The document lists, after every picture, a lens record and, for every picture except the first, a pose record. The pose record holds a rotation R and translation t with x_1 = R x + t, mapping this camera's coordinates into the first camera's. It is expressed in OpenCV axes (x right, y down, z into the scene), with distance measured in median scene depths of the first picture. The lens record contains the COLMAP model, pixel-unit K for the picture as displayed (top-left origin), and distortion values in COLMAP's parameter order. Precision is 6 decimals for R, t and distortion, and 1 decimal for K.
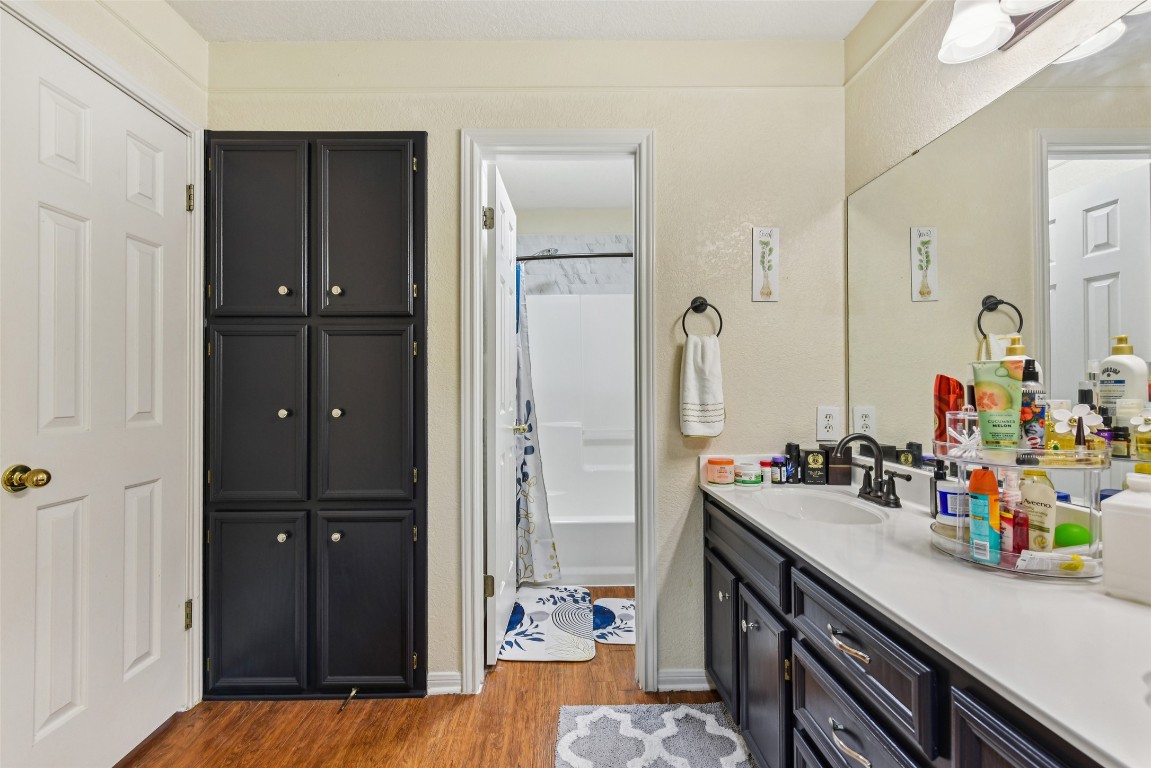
lens RADIAL K [[476.3, 0, 573.5], [0, 476.3, 384.8], [0, 0, 1]] dist [0.010373, -0.000479]
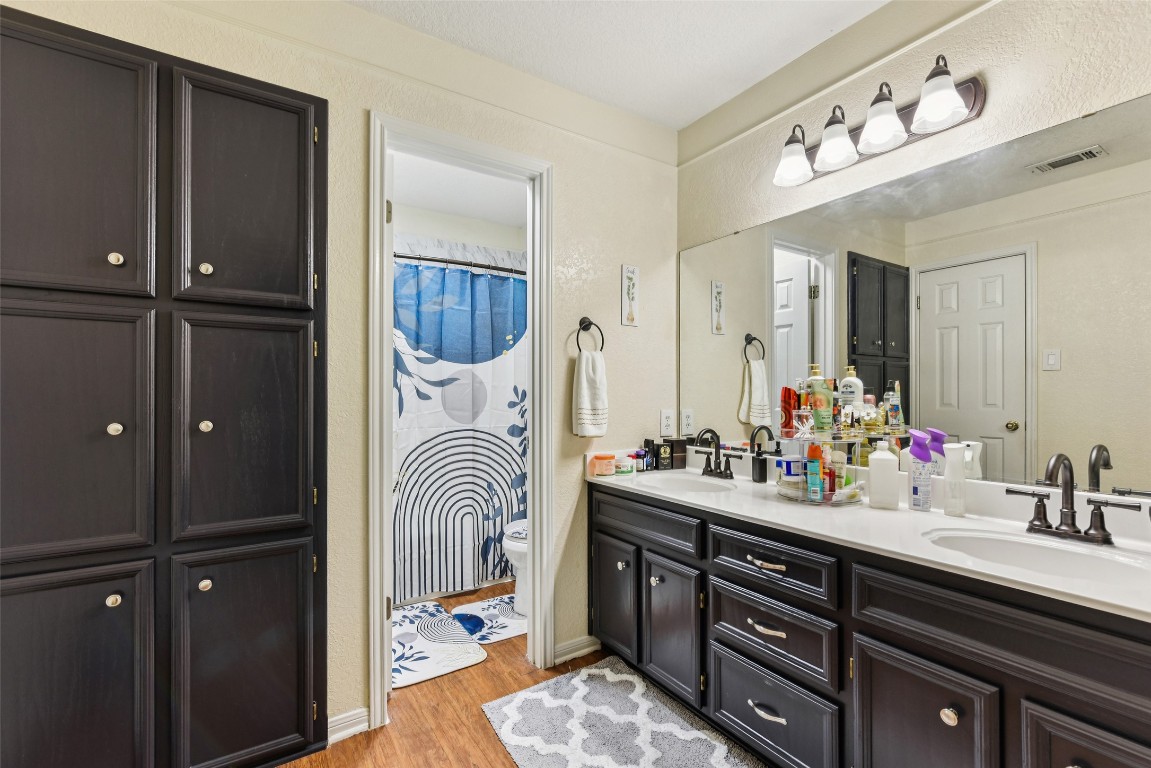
lens RADIAL K [[494.6, 0, 567.9], [0, 494.6, 393.1], [0, 0, 1]] dist [0.017959, -0.001911]
pose [[0.852467, 0.006503, 0.522741, -0.416026], [-0.005703, 0.999979, -0.003139, 0.004757], [-0.522751, -0.000305, 0.852486, -0.007402]]
